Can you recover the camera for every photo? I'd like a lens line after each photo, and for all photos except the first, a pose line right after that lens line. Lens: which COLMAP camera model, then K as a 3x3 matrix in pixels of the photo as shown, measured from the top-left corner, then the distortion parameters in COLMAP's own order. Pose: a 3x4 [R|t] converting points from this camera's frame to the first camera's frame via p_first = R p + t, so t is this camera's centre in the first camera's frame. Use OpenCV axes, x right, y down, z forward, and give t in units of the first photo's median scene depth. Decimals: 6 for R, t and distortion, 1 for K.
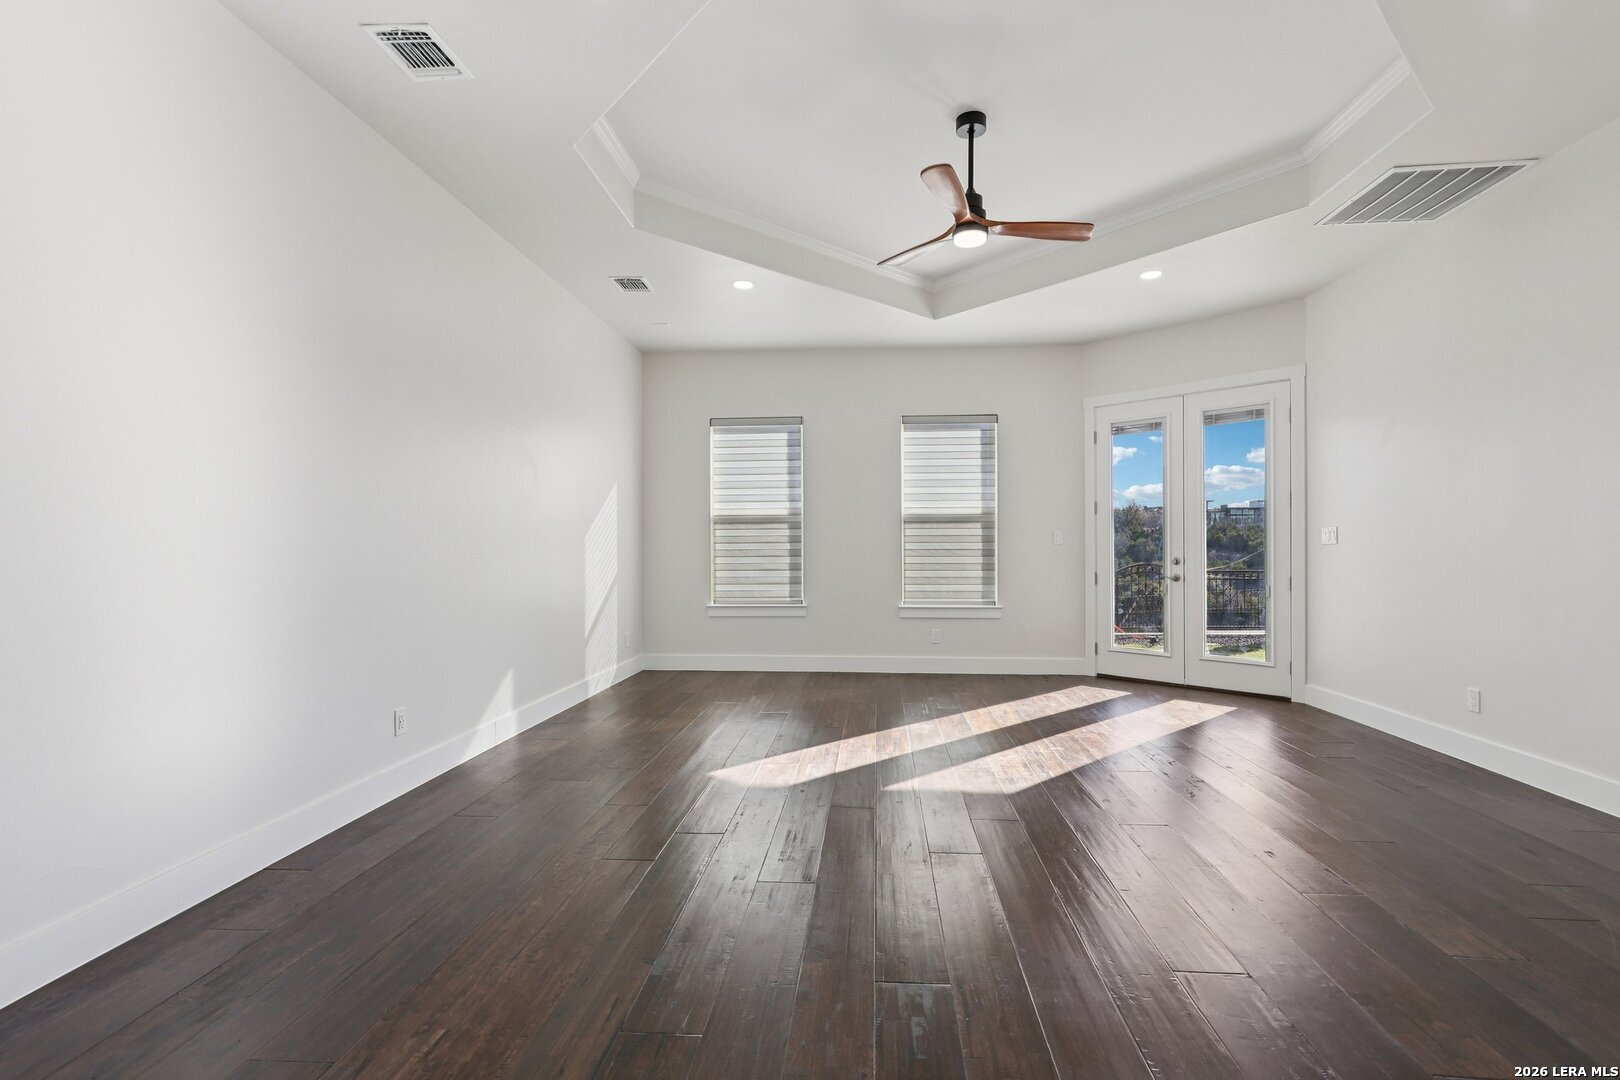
lens RADIAL K [[737.9, 0, 811.7], [0, 737.9, 534.6], [0, 0, 1]] dist [-0.018565, 0.000713]
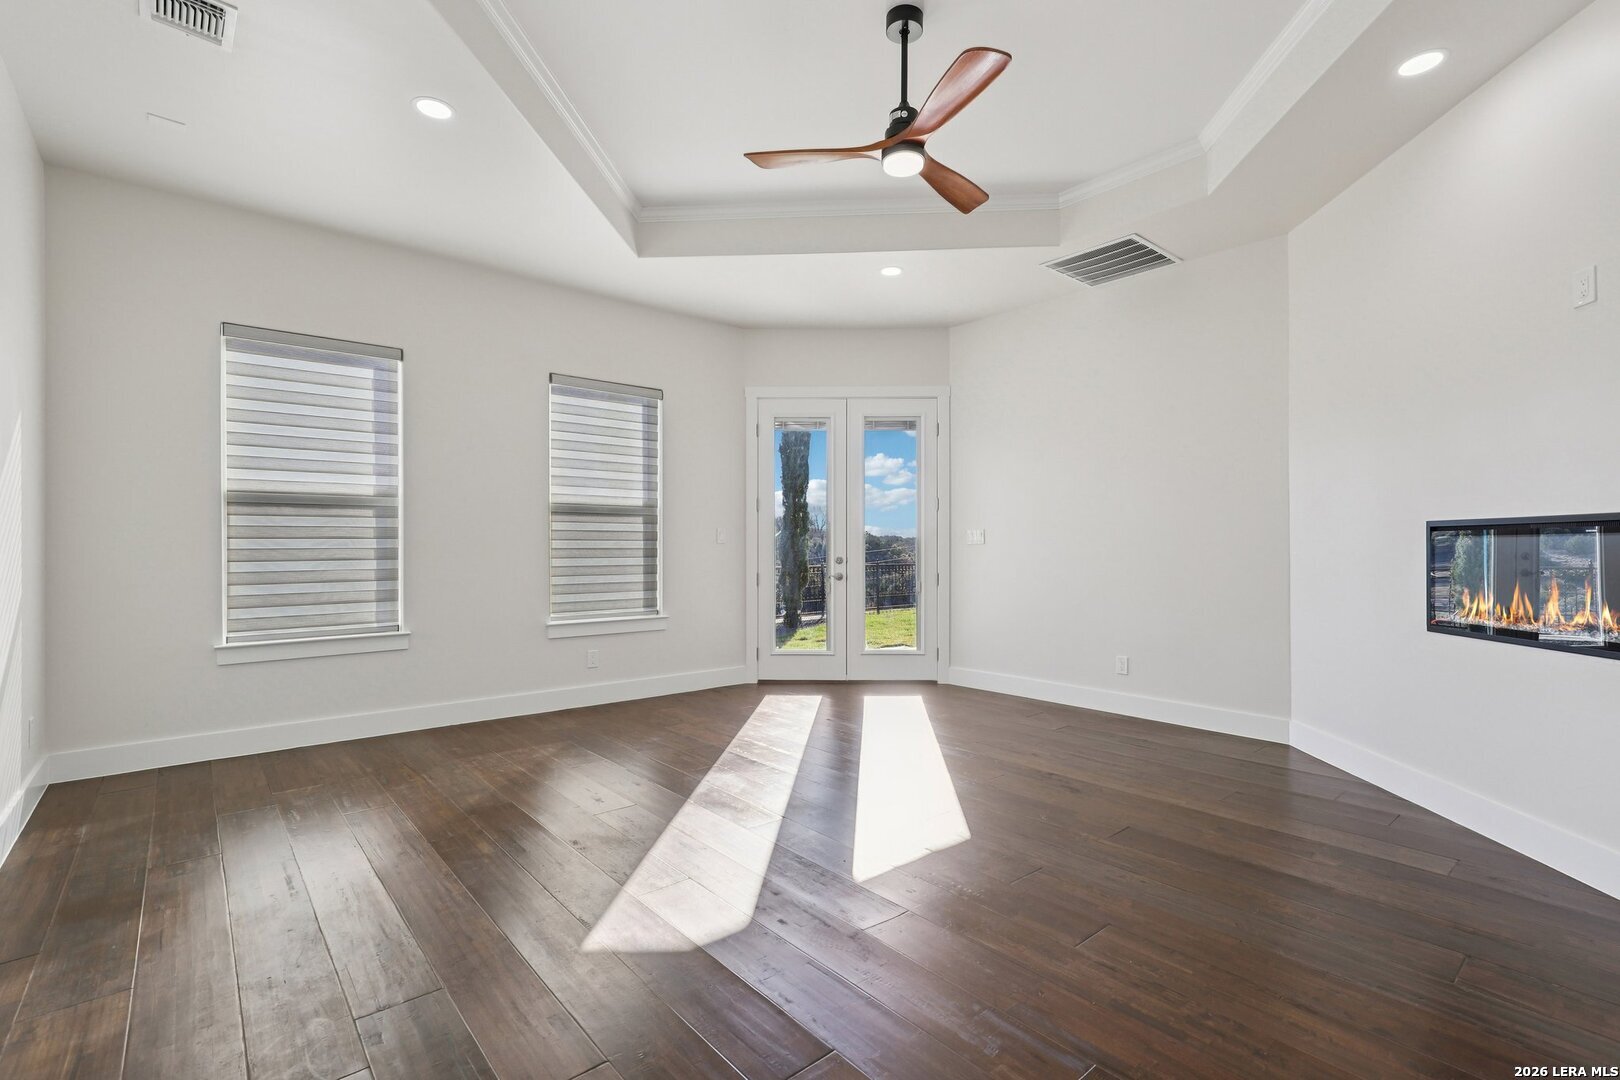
lens RADIAL K [[737.9, 0, 824.8], [0, 737.9, 543.5], [0, 0, 1]] dist [-0.018565, 0.000713]
pose [[0.689840, 0.004675, 0.723947, -0.232482], [-0.015038, 0.999856, 0.007872, 0.004673], [-0.723805, -0.016317, 0.689811, 0.277259]]
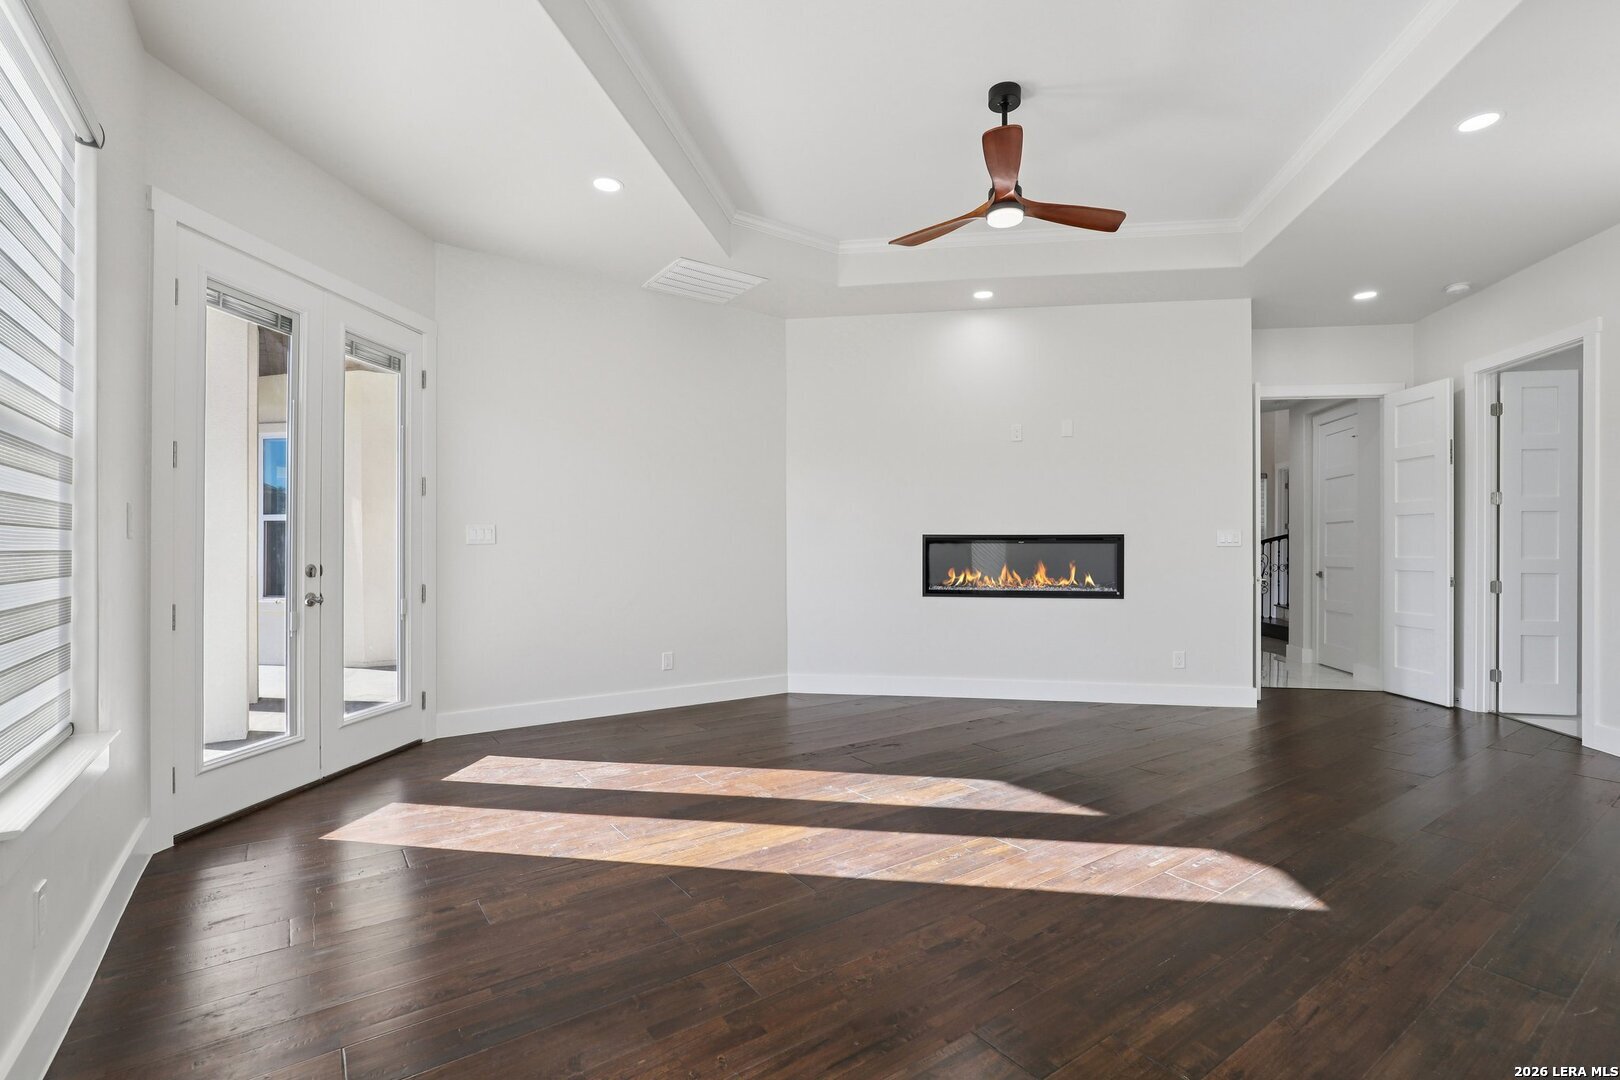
lens RADIAL K [[737.9, 0, 819.5], [0, 737.9, 540.0], [0, 0, 1]] dist [-0.018565, 0.000713]
pose [[-0.660336, 0.003913, 0.750960, -0.179681], [-0.019555, 0.999558, -0.022403, 0.015493], [-0.750716, -0.029479, -0.659968, 0.970343]]
